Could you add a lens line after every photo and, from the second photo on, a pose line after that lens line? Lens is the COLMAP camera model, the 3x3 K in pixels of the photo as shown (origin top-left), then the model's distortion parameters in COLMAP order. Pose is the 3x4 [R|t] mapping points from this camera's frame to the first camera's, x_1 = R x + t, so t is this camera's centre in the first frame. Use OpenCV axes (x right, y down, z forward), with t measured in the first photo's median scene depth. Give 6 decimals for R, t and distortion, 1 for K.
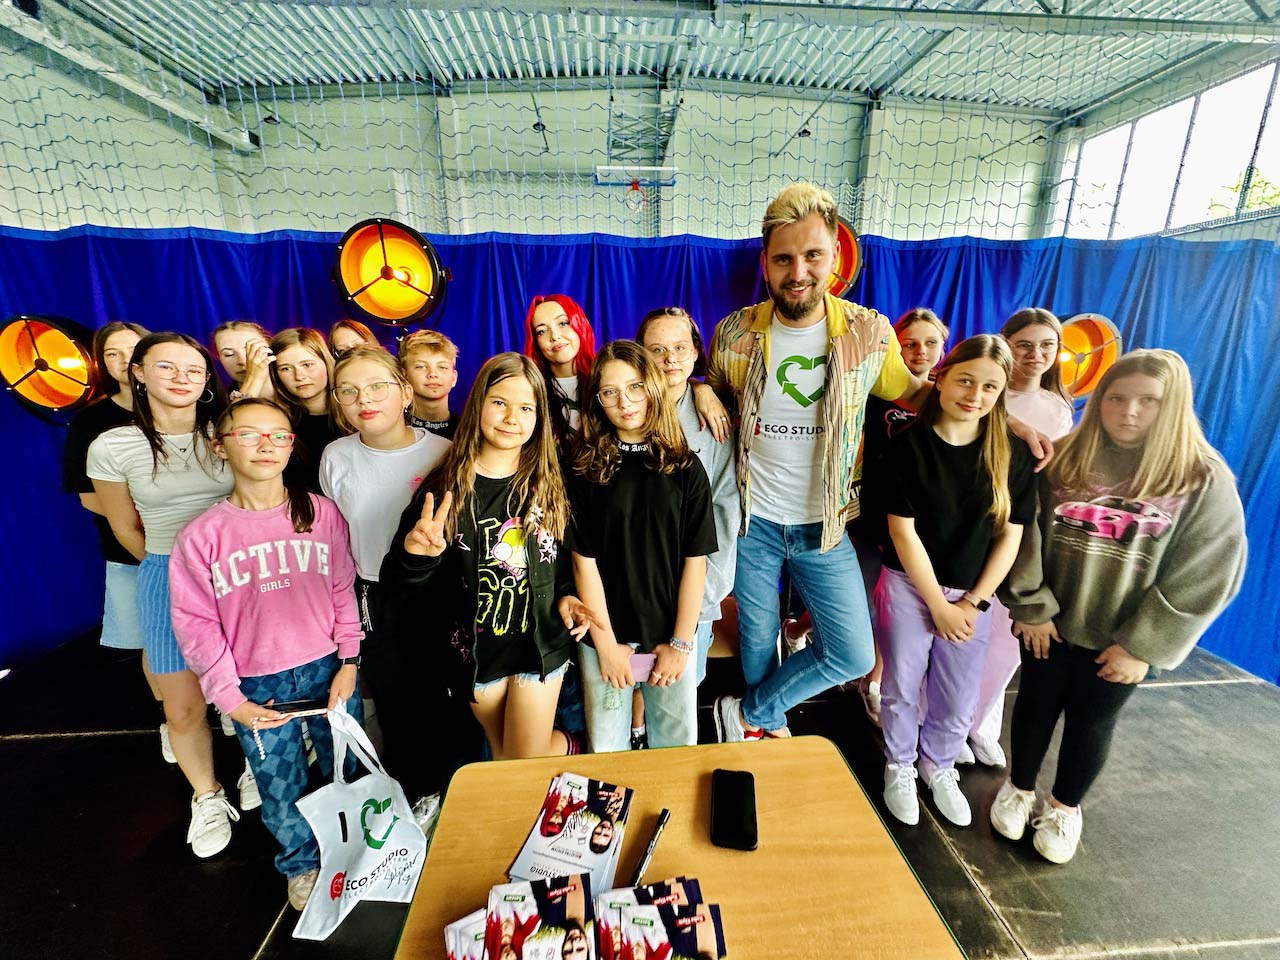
lens RADIAL K [[511.4, 0, 639.7], [0, 511.4, 483.2], [0, 0, 1]] dist [-0.000679, -0.000338]
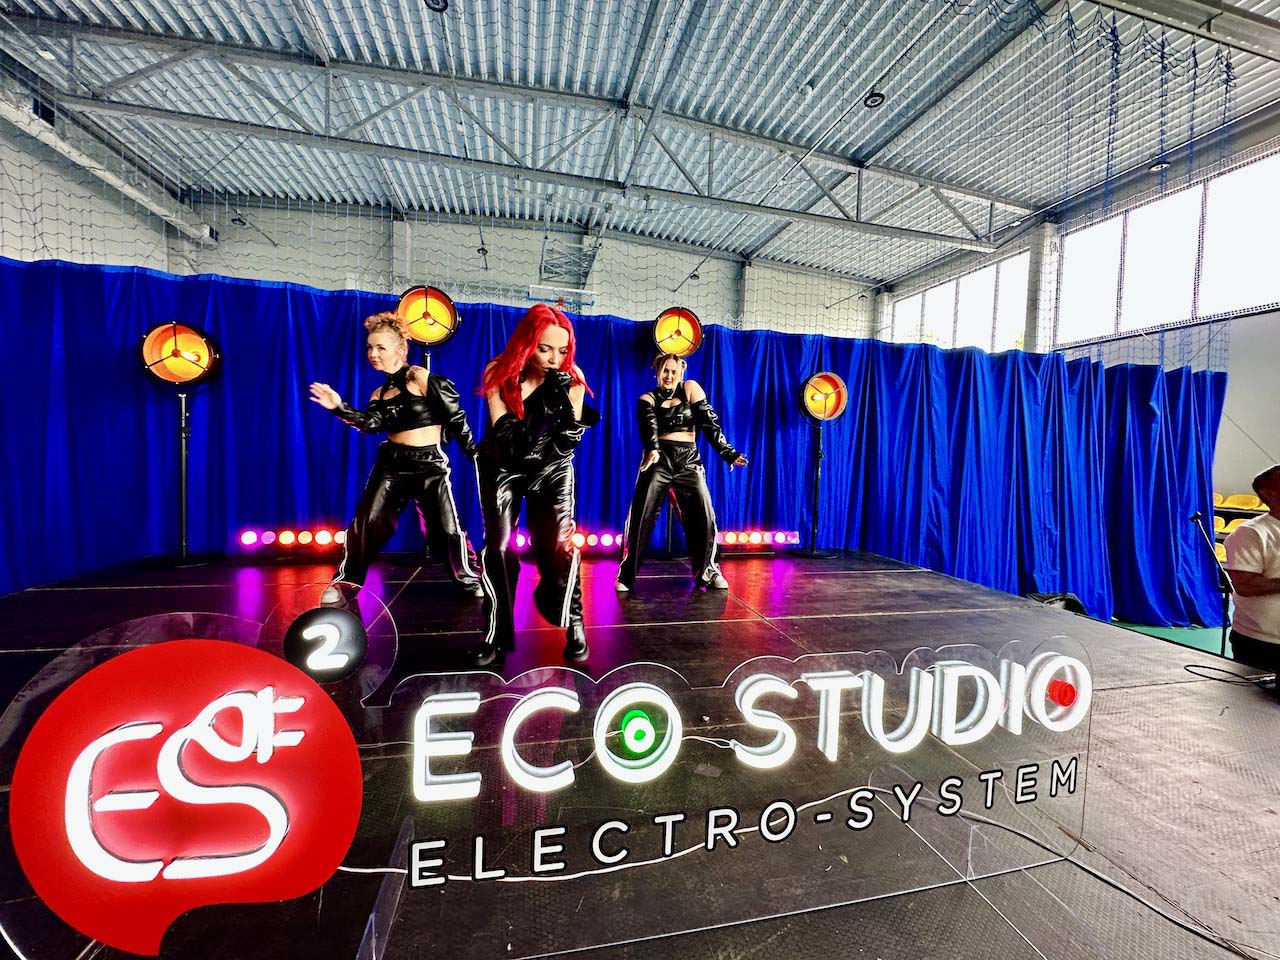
lens RADIAL K [[515.4, 0, 640.0], [0, 515.4, 480.0], [0, 0, 1]] dist [-0.003268, 0.000233]
pose [[0.985475, 0.029673, 0.167209, -0.018676], [0.006351, 0.977488, -0.210896, 0.102591], [-0.169703, 0.208895, 0.963101, -0.139864]]
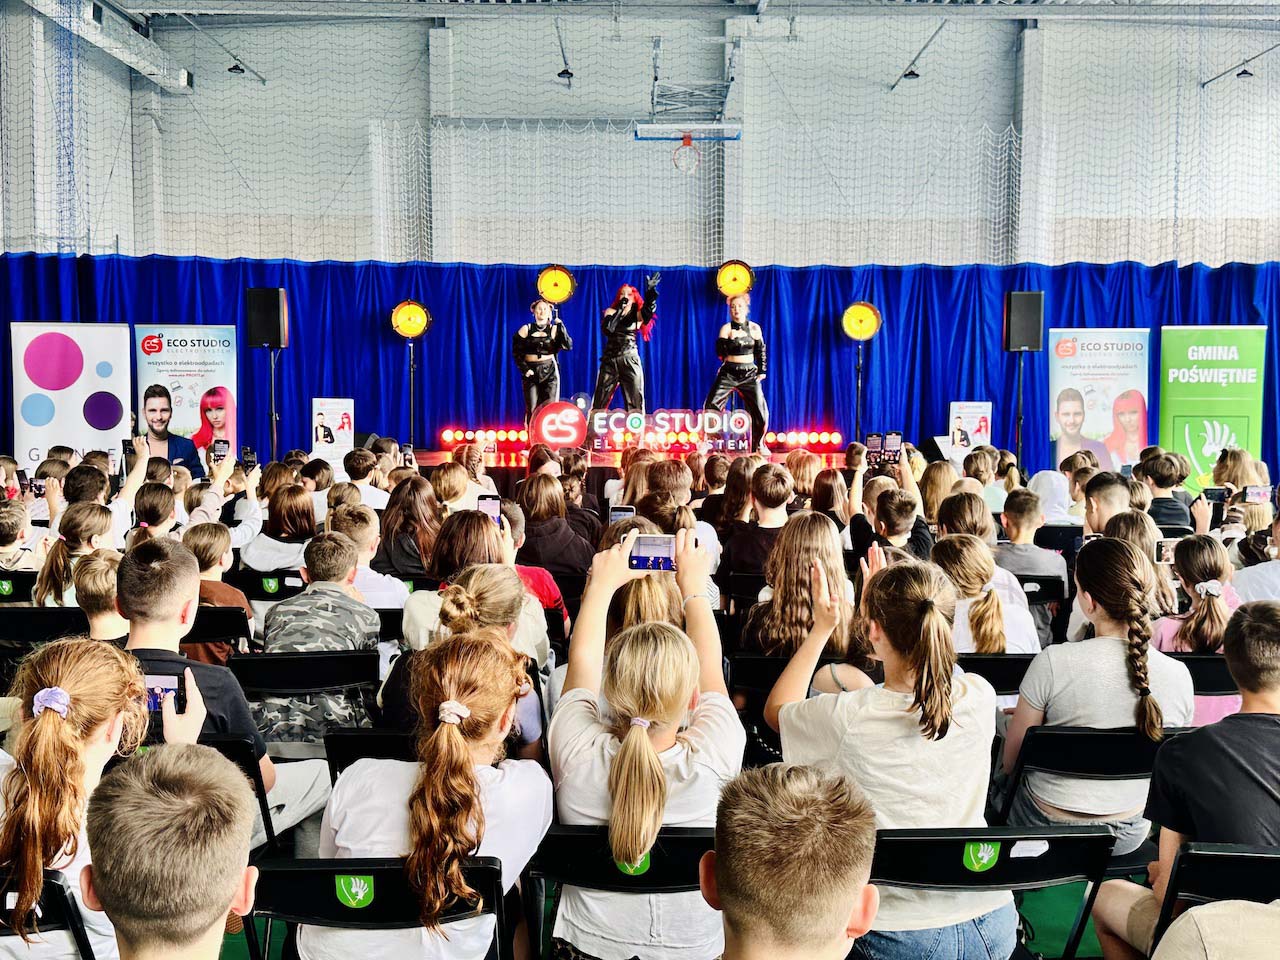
lens RADIAL K [[1540.4, 0, 640.0], [0, 1540.4, 480.0], [0, 0, 1]] dist [0.073378, -0.000568]
pose [[0.997960, 0.011821, -0.062740, 0.082530], [-0.024419, 0.978659, -0.204034, 0.439788], [0.058989, 0.205150, 0.976951, -1.319285]]
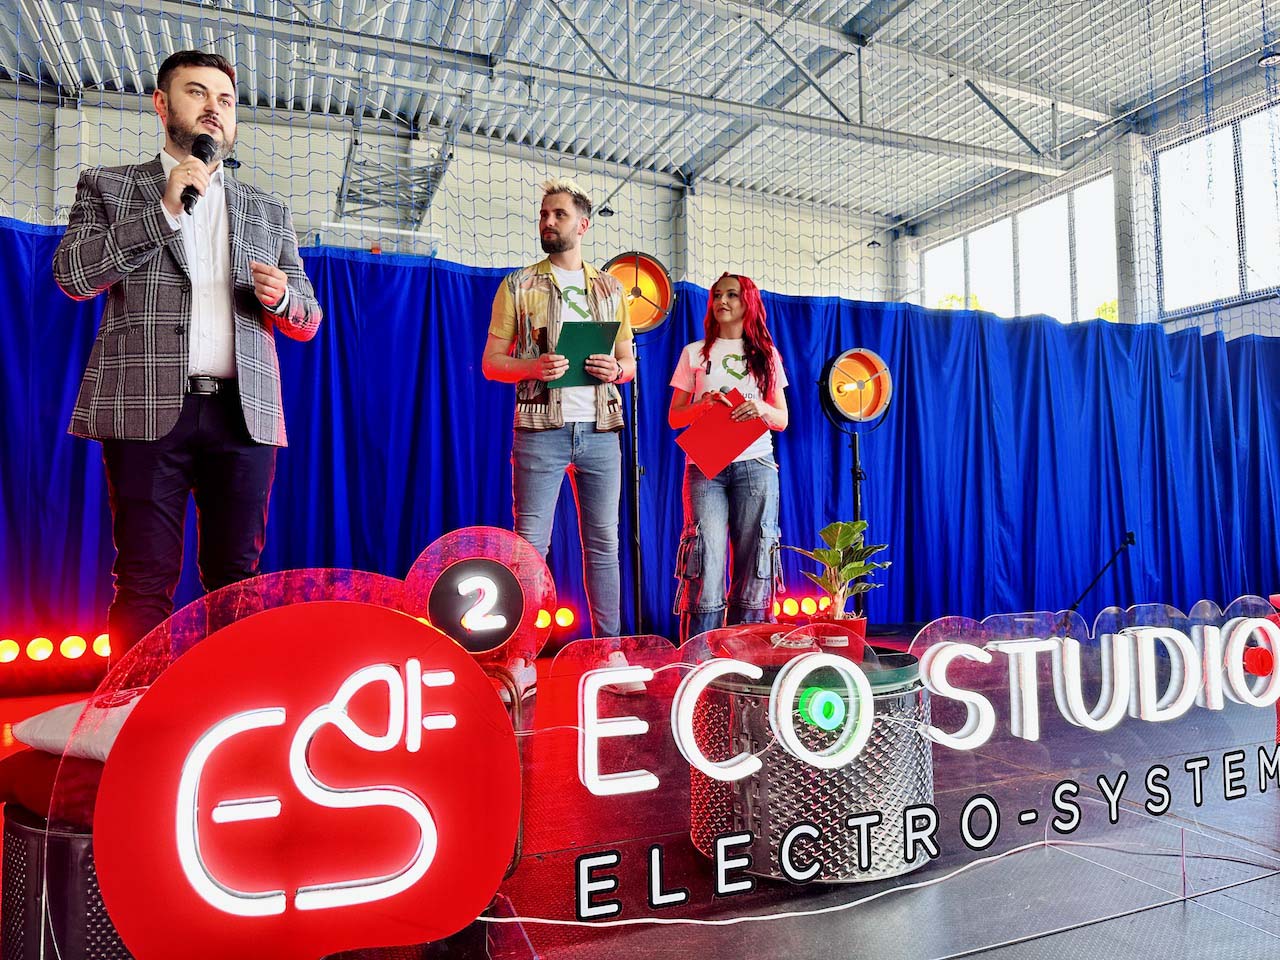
lens RADIAL K [[912.4, 0, 652.1], [0, 912.4, 484.3], [0, 0, 1]] dist [0.050454, -0.066978]
pose [[0.946451, 0.003230, 0.322830, -0.066013], [0.094918, 0.952972, -0.287809, 0.129610], [-0.308578, 0.303040, 0.901636, -0.165082]]
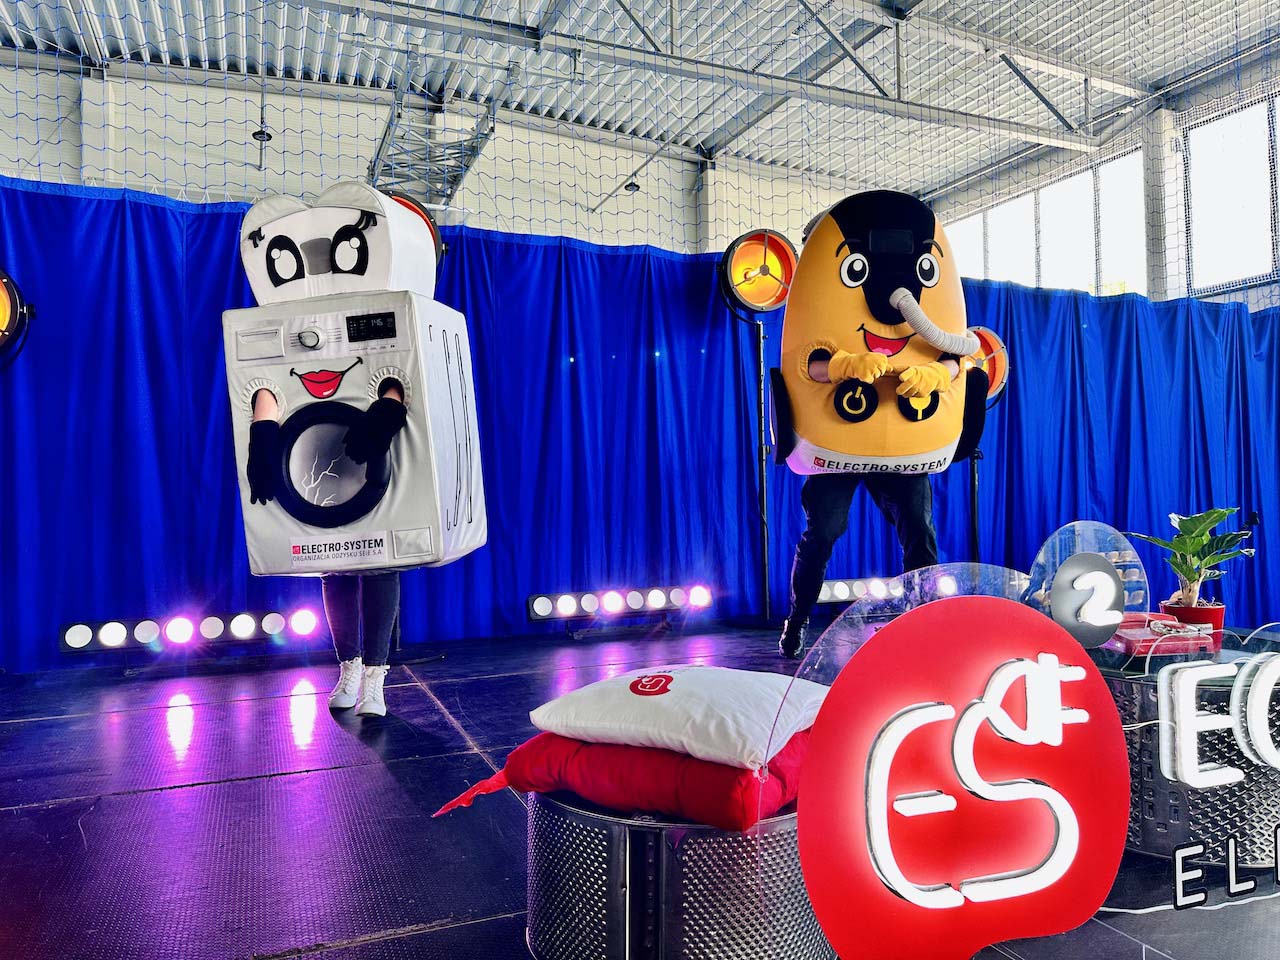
lens RADIAL K [[910.4, 0, 640.0], [0, 910.4, 480.0], [0, 0, 1]] dist [0.045151, -0.057233]
pose [[0.944363, -0.002590, 0.328895, -0.137921], [0.095054, 0.959448, -0.265376, 0.120020], [-0.314870, 0.281874, 0.906313, -0.141792]]
